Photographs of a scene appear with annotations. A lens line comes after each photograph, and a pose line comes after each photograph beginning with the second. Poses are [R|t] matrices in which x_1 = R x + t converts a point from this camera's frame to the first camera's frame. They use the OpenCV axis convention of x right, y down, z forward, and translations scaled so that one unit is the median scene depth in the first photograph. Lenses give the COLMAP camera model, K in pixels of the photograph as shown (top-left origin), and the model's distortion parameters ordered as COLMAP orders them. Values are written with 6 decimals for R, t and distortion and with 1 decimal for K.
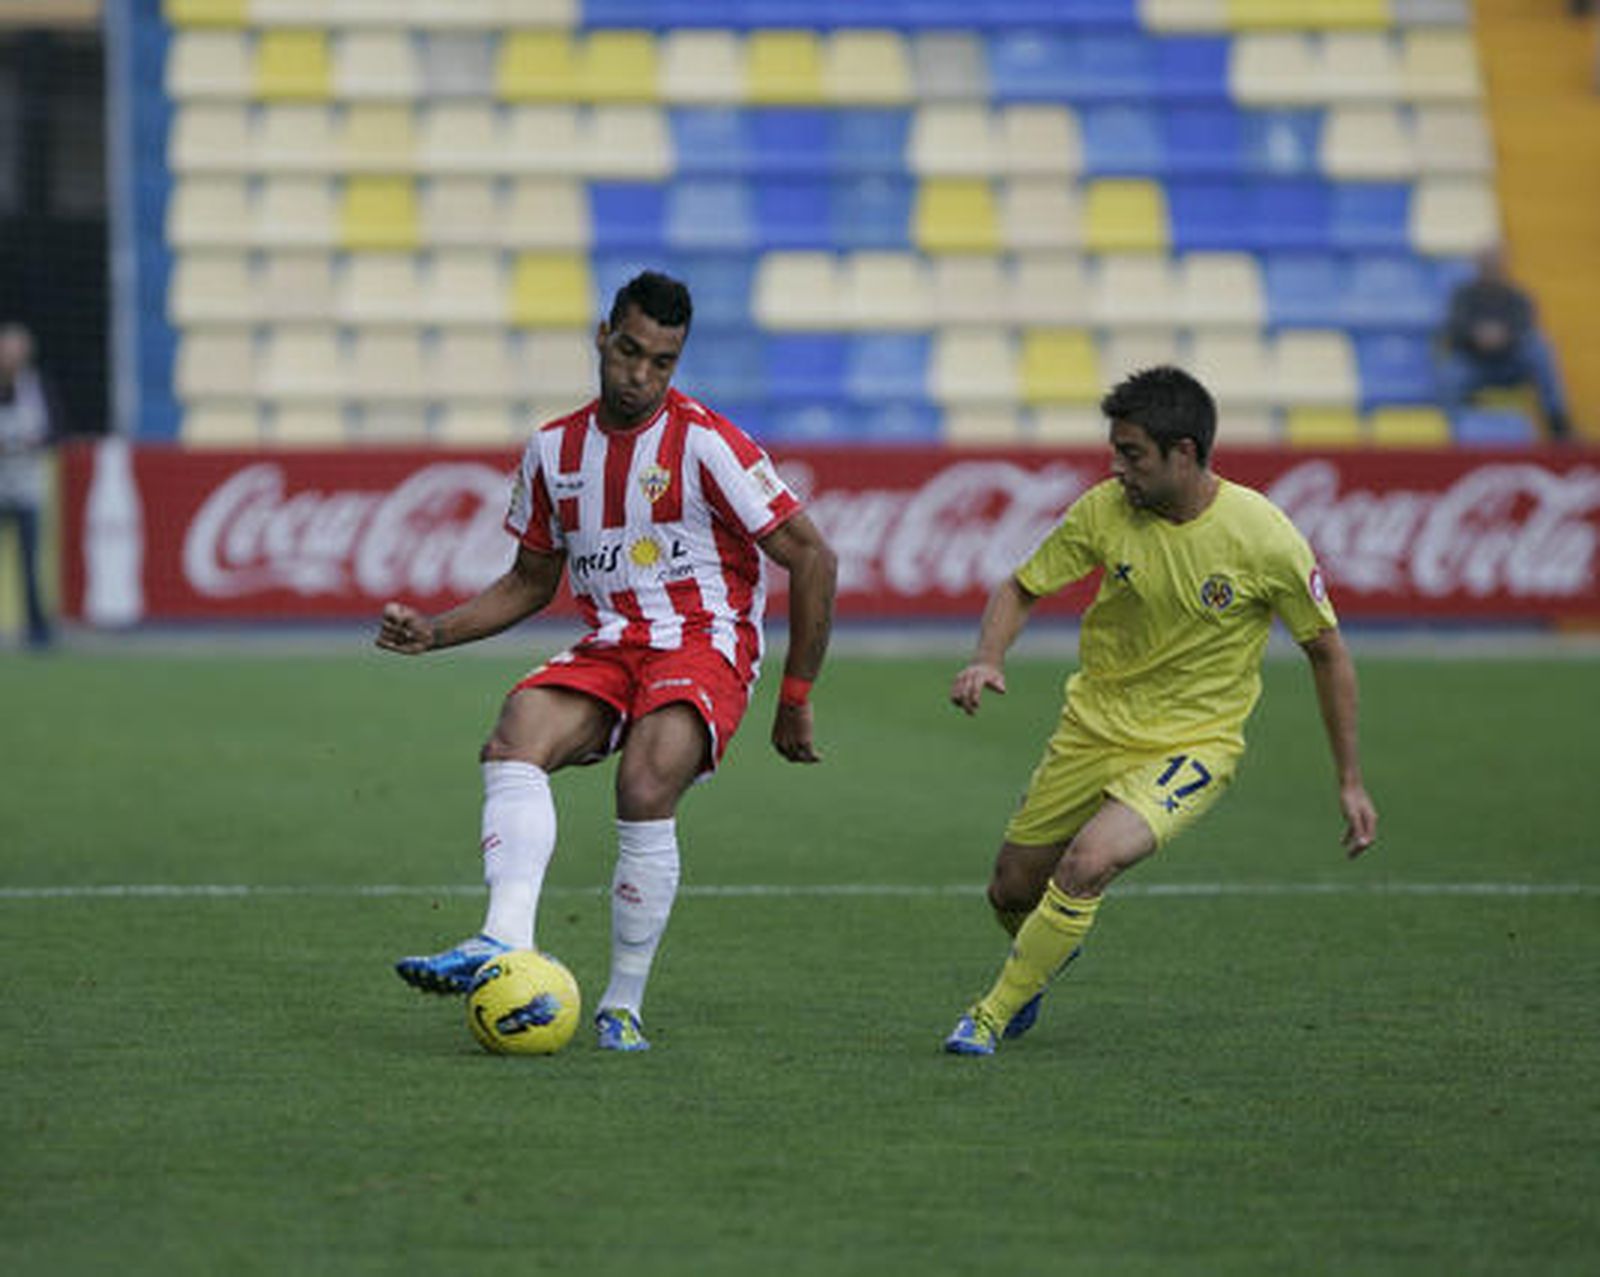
lens RADIAL K [[646.9, 0, 799.0], [0, 646.9, 641.7], [0, 0, 1]] dist [-0.003723, -0.000174]
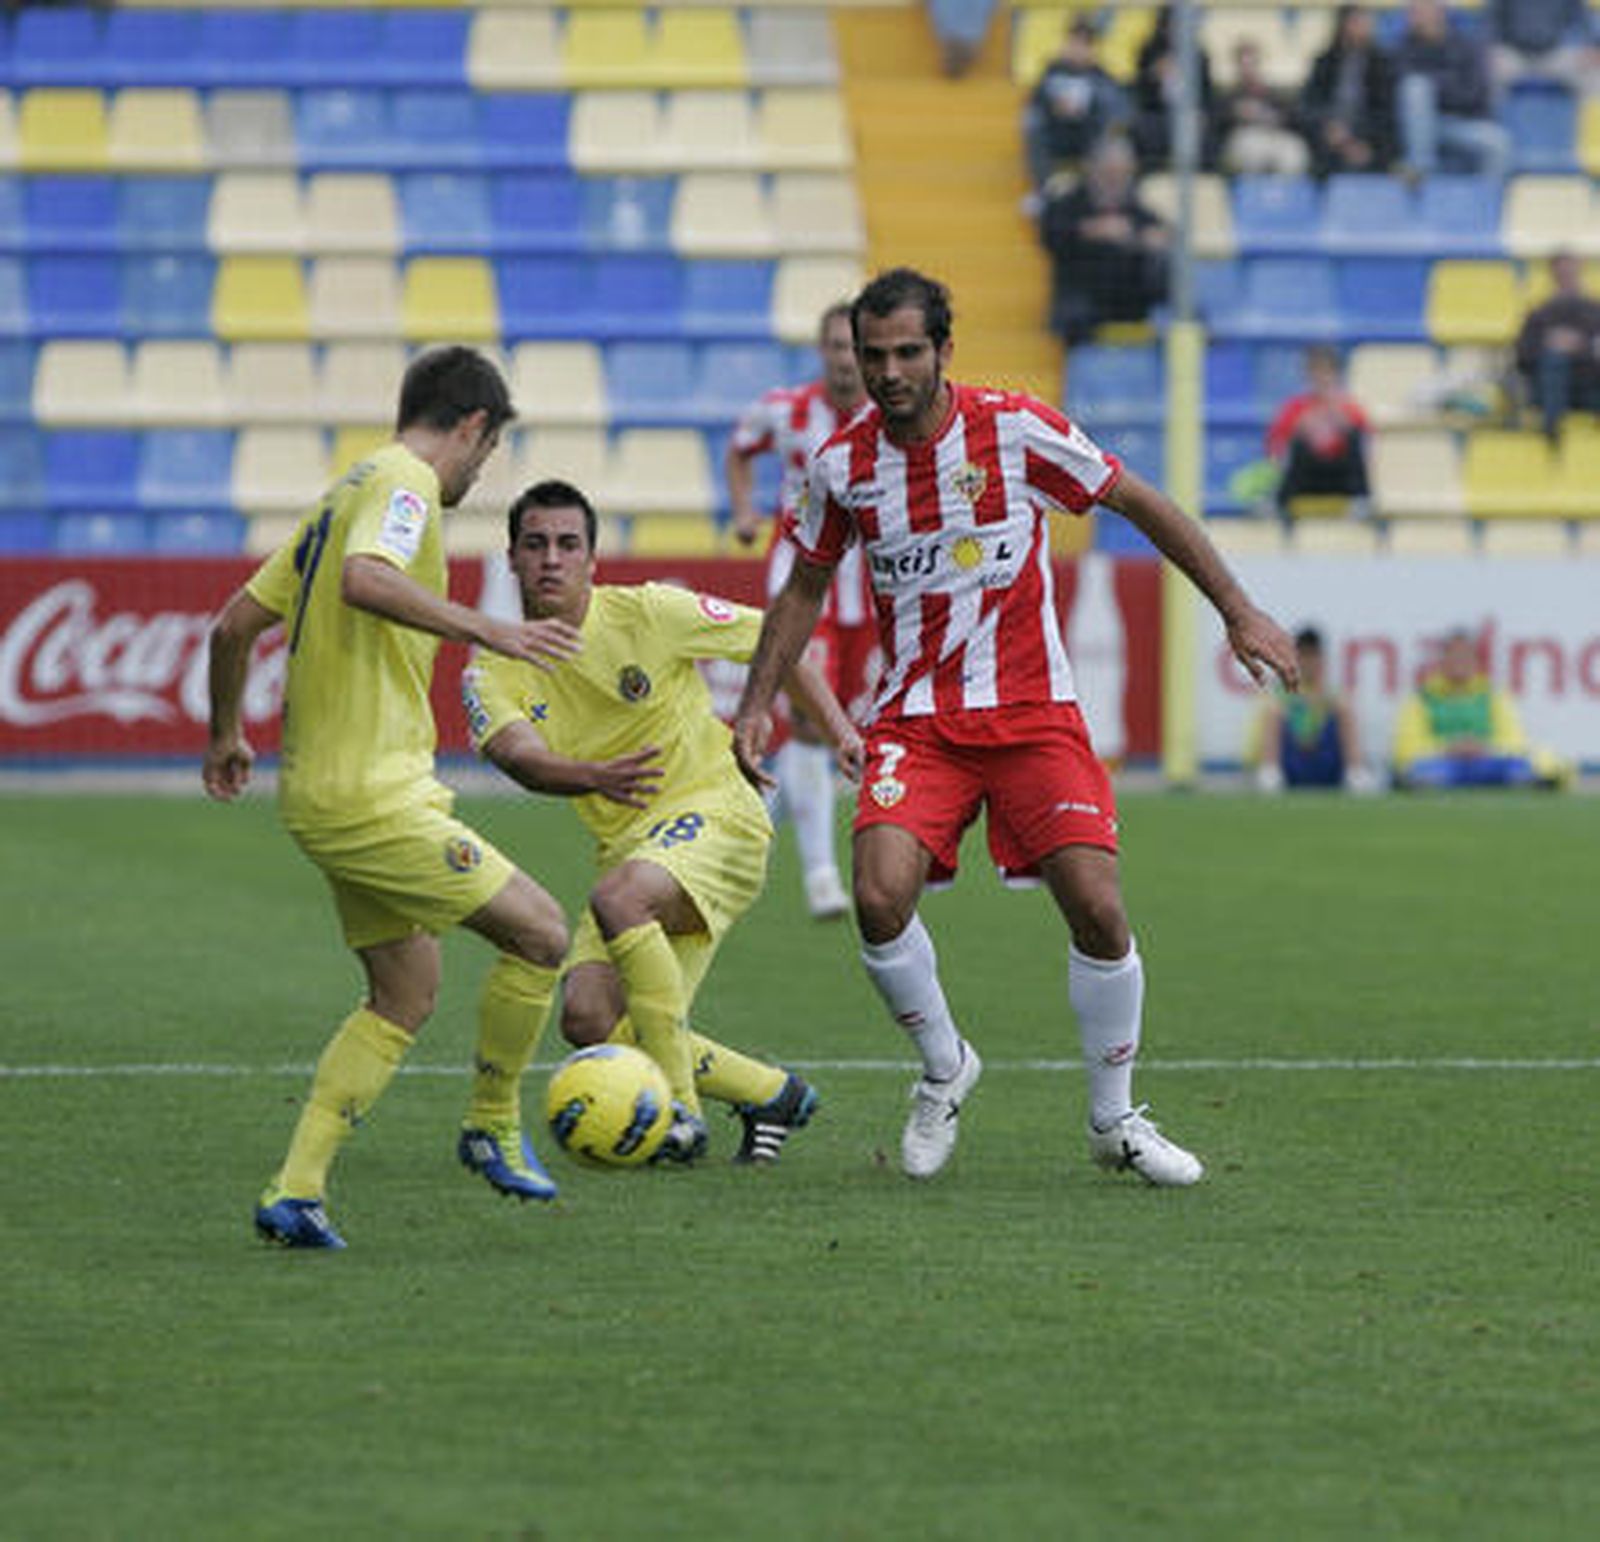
lens RADIAL K [[717.8, 0, 801.7], [0, 717.8, 769.5], [0, 0, 1]] dist [-0.011775, 0.002239]
pose [[0.999880, -0.002607, 0.015280, 0.930616], [0.002738, 0.999960, -0.008559, -0.008656], [-0.015257, 0.008600, 0.999847, 0.027004]]
